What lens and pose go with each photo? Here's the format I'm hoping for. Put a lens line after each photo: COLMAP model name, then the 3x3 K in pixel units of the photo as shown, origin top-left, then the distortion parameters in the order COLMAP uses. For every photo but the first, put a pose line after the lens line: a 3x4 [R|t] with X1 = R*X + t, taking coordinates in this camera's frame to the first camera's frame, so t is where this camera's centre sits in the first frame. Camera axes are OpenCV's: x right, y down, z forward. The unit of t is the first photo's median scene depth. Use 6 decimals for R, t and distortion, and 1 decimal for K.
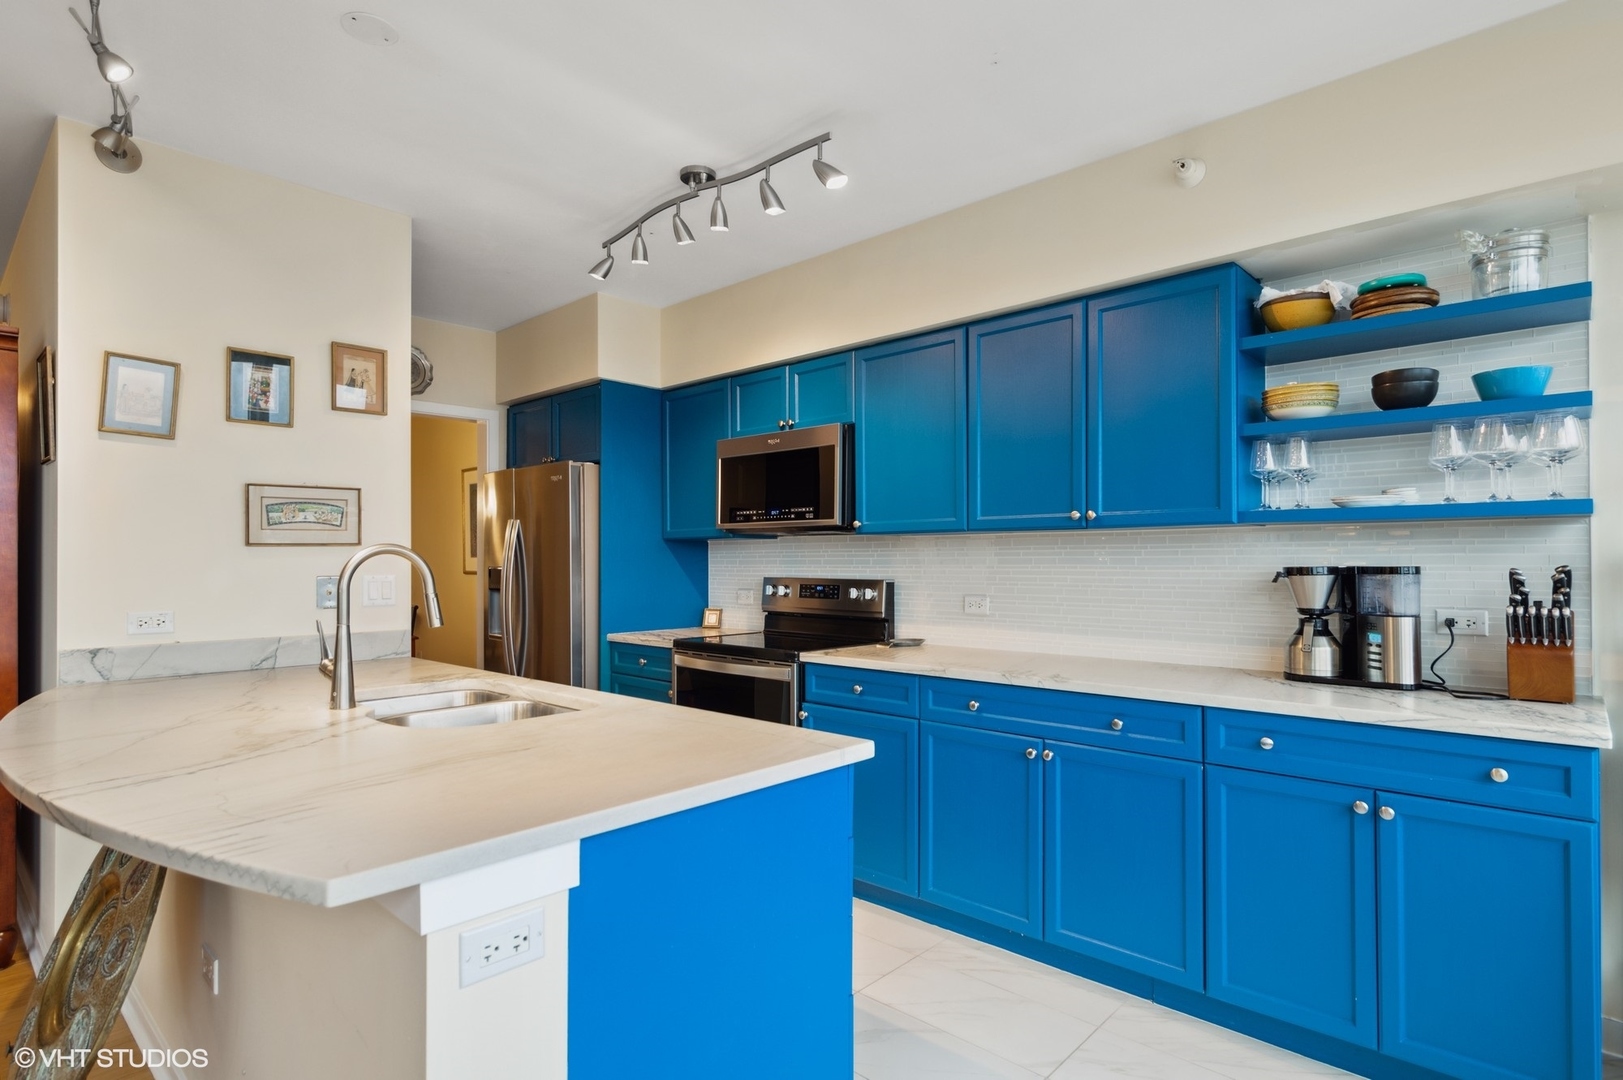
lens RADIAL K [[841.4, 0, 782.2], [0, 841.4, 554.9], [0, 0, 1]] dist [0.017290, -0.001106]
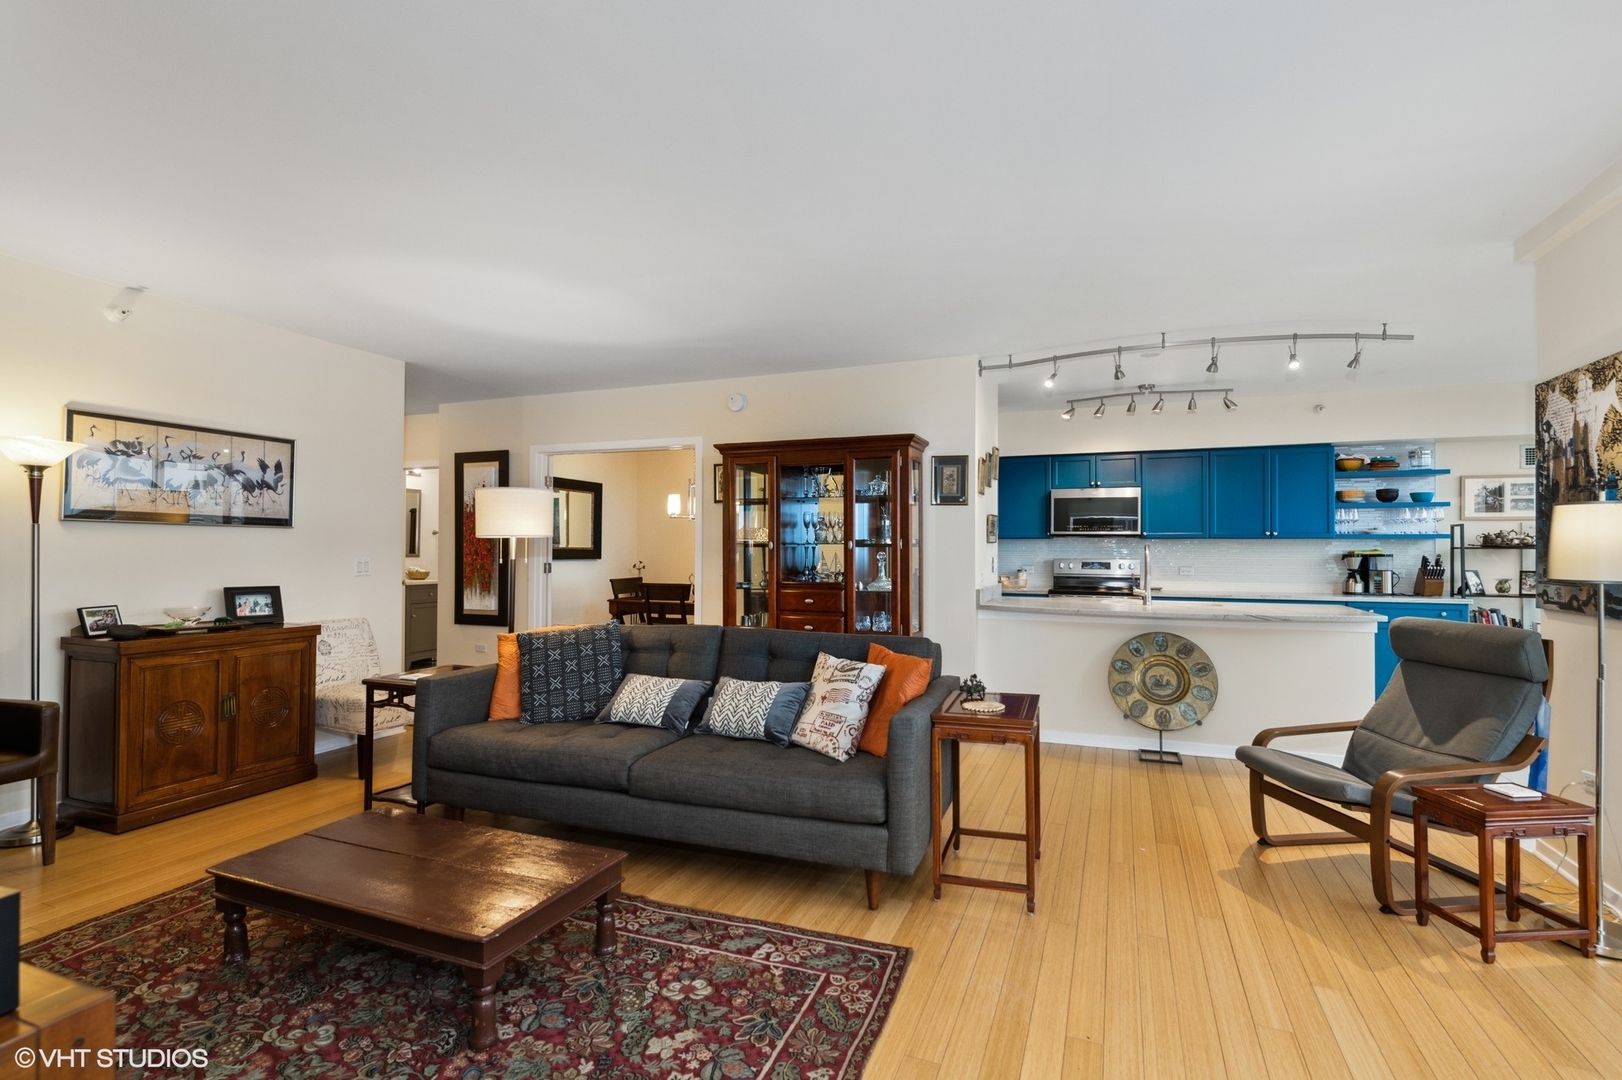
lens RADIAL K [[766.8, 0, 812.3], [0, 766.8, 536.8], [0, 0, 1]] dist [0.002585, 0.000067]
pose [[0.928520, 0.010617, 0.371130, -1.755309], [-0.007810, 0.999928, -0.009066, -0.005799], [-0.371200, 0.005520, 0.928536, -0.616828]]
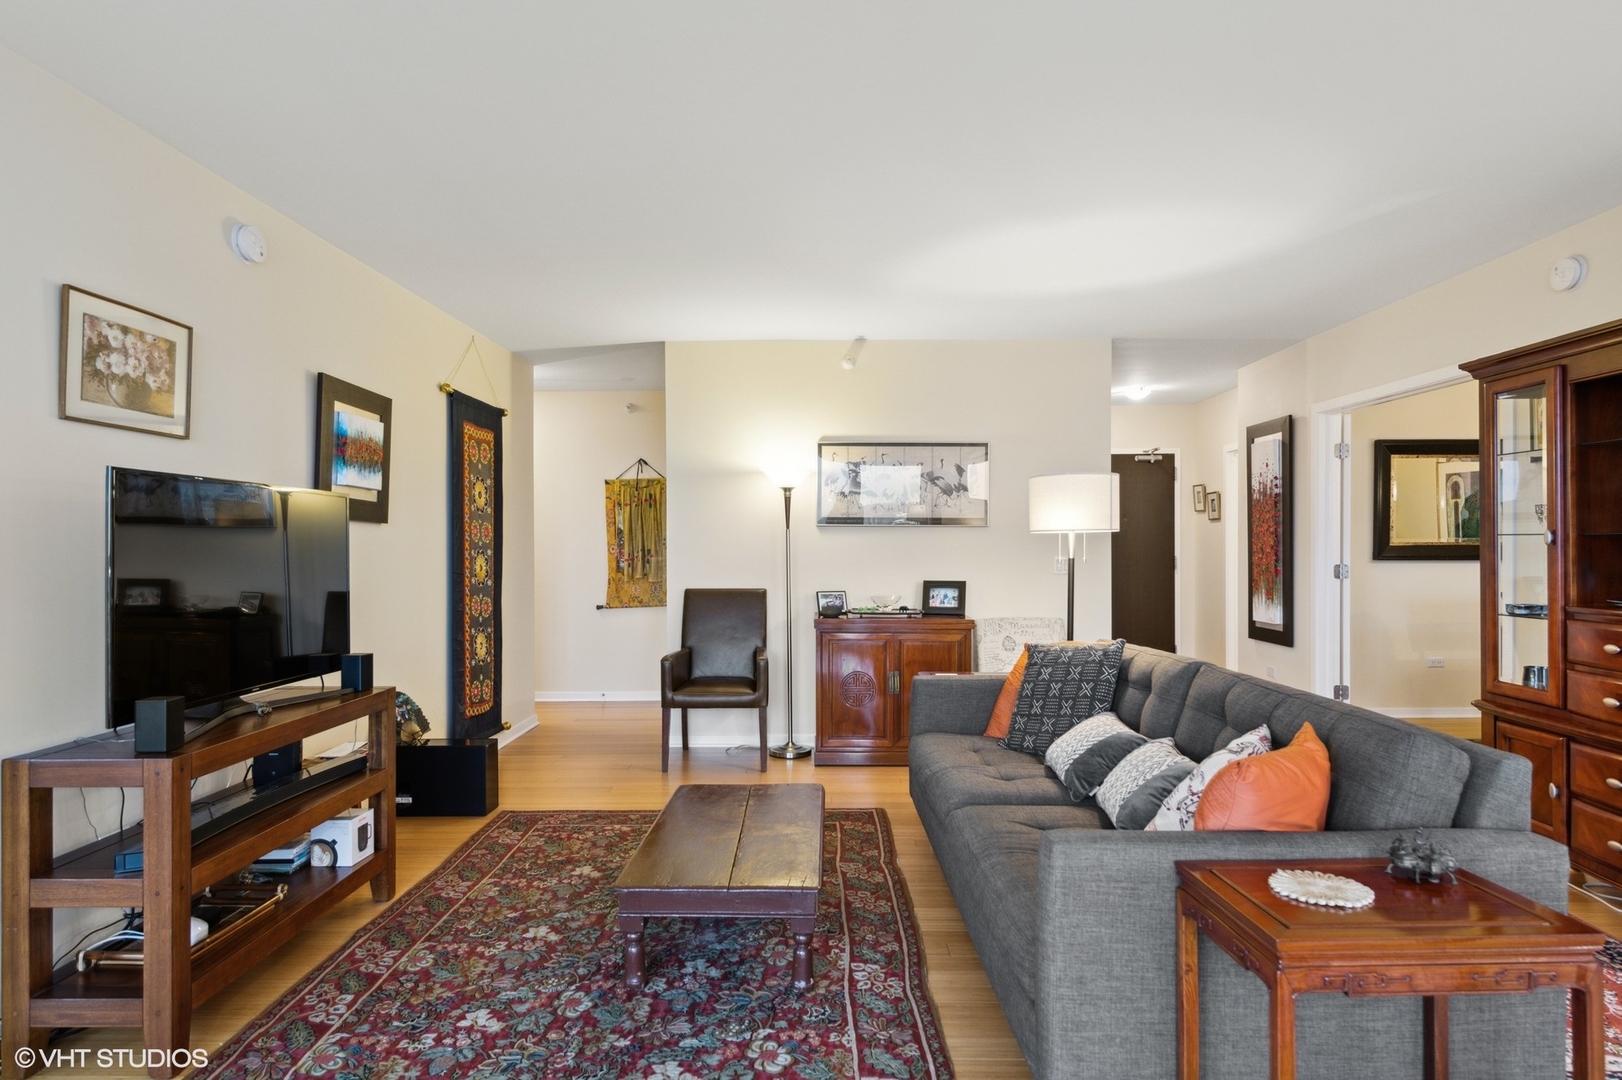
lens RADIAL K [[908.7, 0, 812.5], [0, 908.7, 546.3], [0, 0, 1]] dist [0.023449, -0.004522]
pose [[0.676954, 0.000680, -0.736025, -0.960950], [0.008037, 0.999933, 0.008316, -0.006542], [0.735981, -0.011545, 0.676903, -0.355336]]
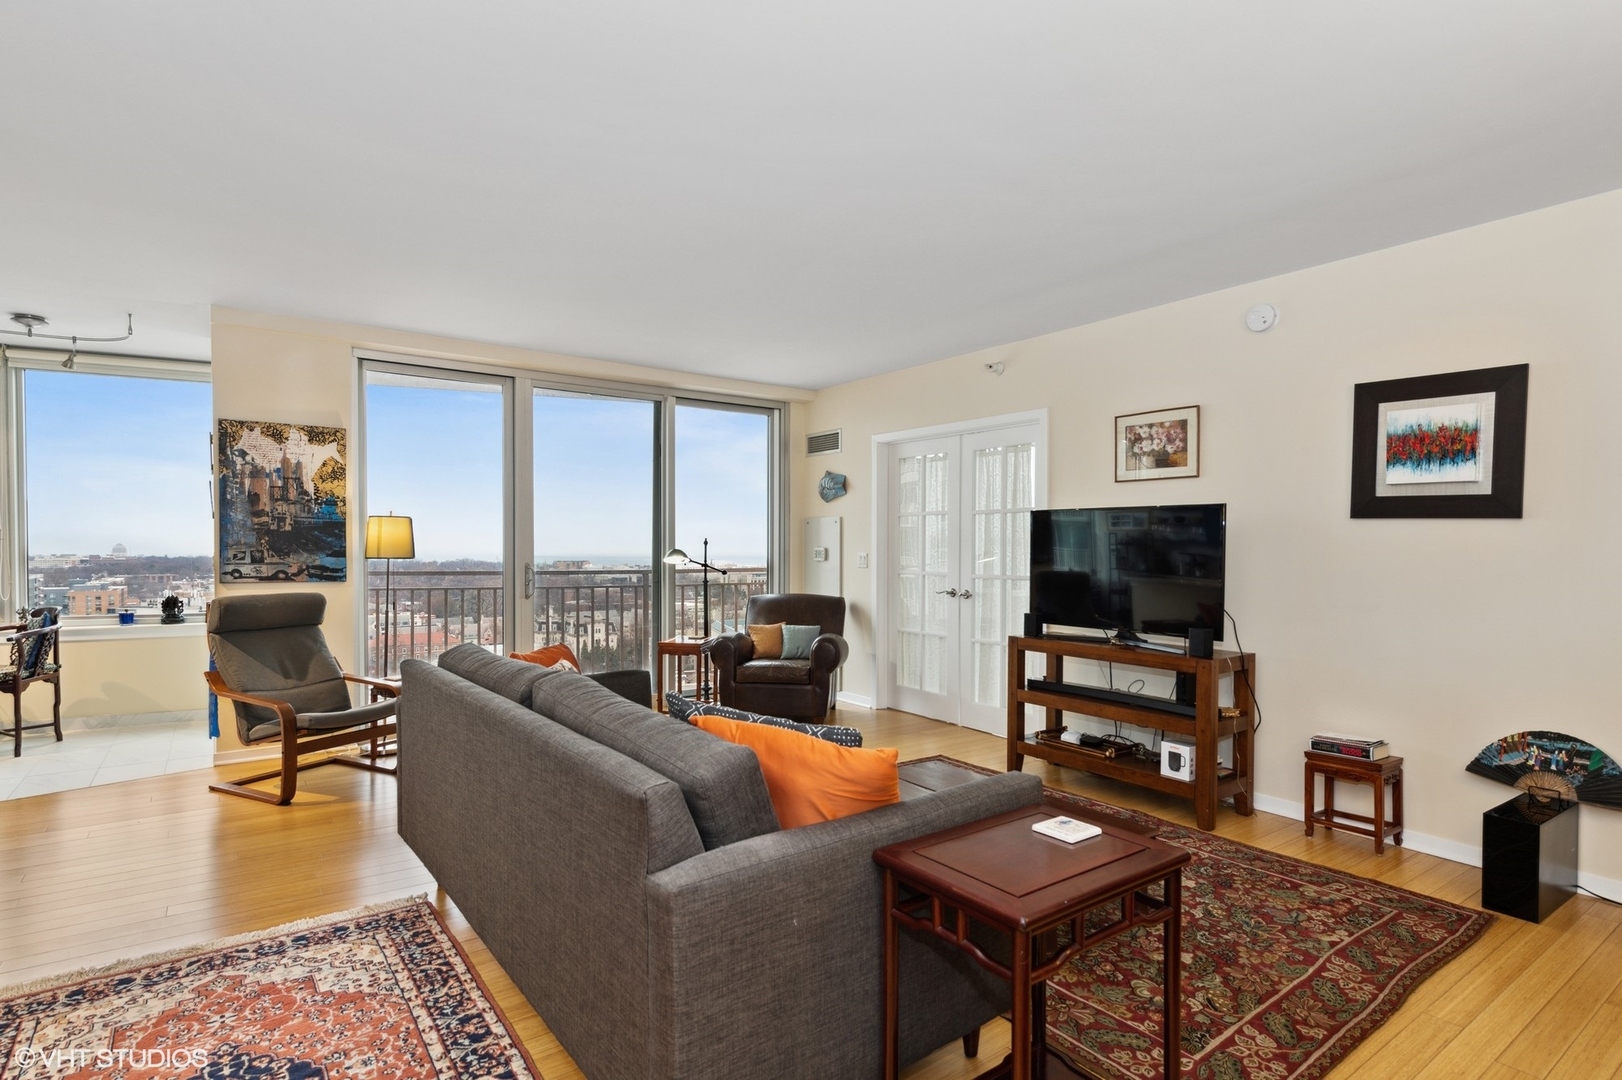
lens RADIAL K [[831.6, 0, 818.2], [0, 831.6, 548.9], [0, 0, 1]] dist [0.029087, 0.000540]
pose [[-0.983500, -0.003321, 0.180878, -1.823510], [-0.004658, 0.999965, -0.006968, 0.017302], [-0.180848, -0.007696, -0.983481, 1.443140]]
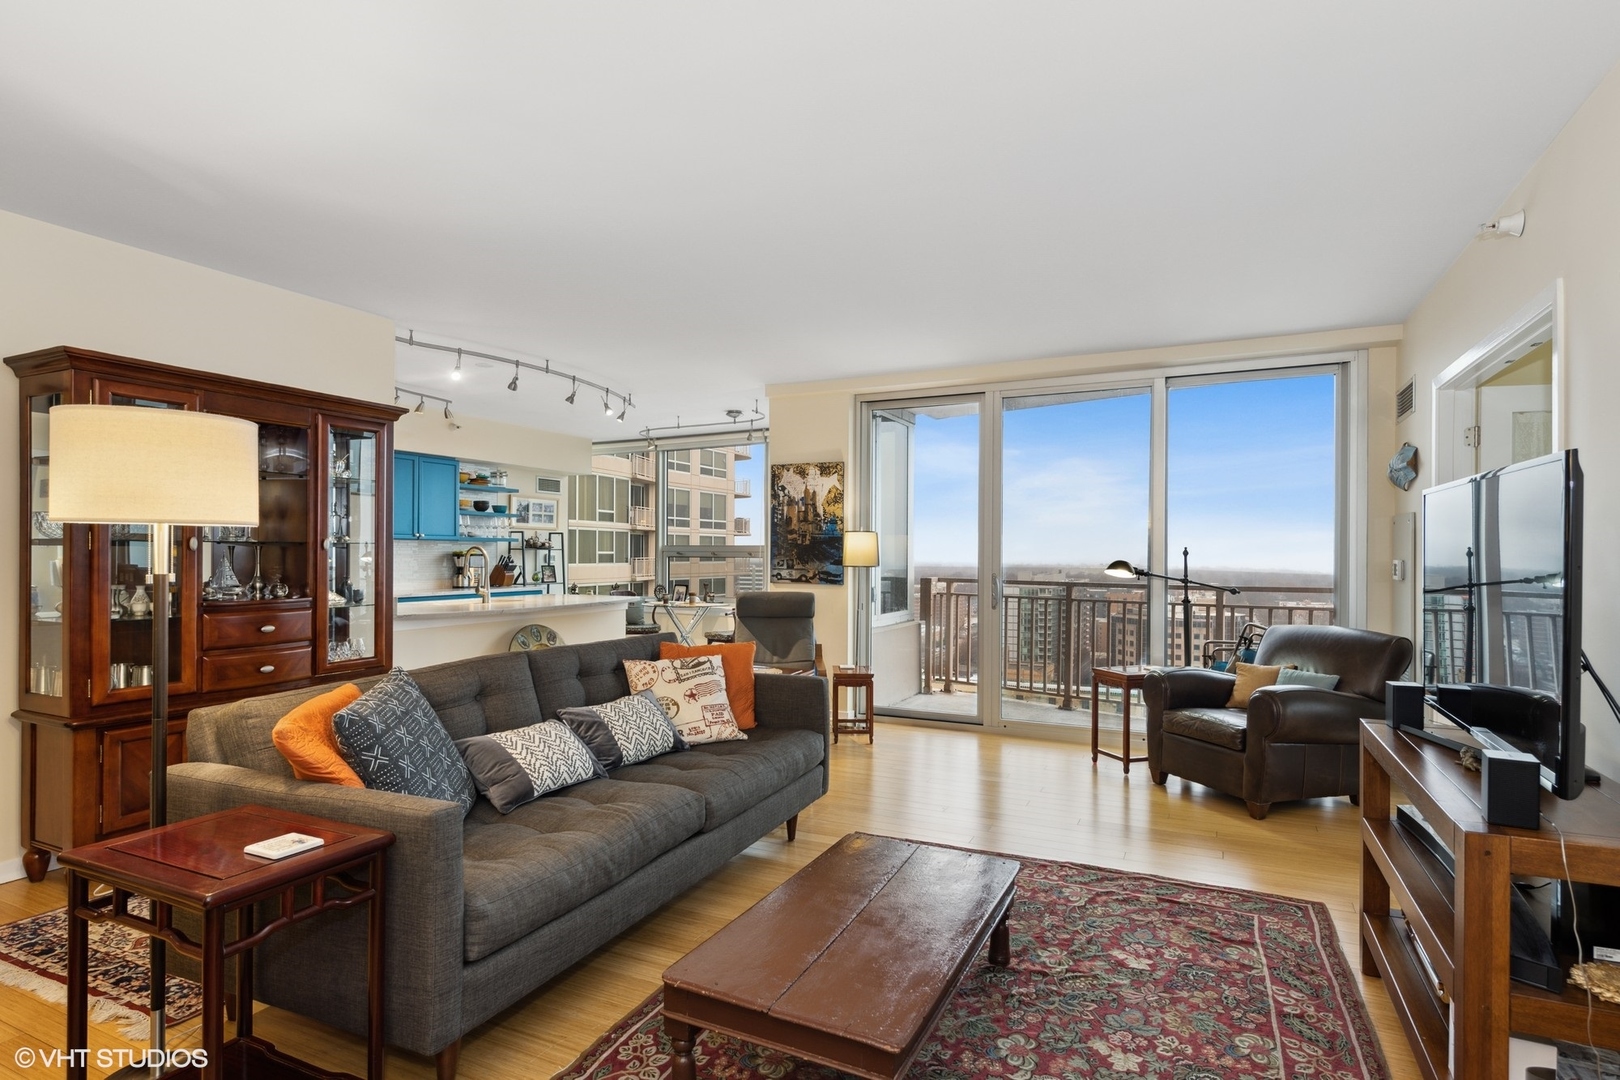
lens RADIAL K [[839.8, 0, 821.7], [0, 839.8, 548.4], [0, 0, 1]] dist [0.017290, -0.001106]
pose [[-0.316864, 0.005079, 0.948457, -2.588163], [-0.013523, 0.999860, -0.009872, 0.005492], [-0.948374, -0.015954, -0.316751, 0.623213]]
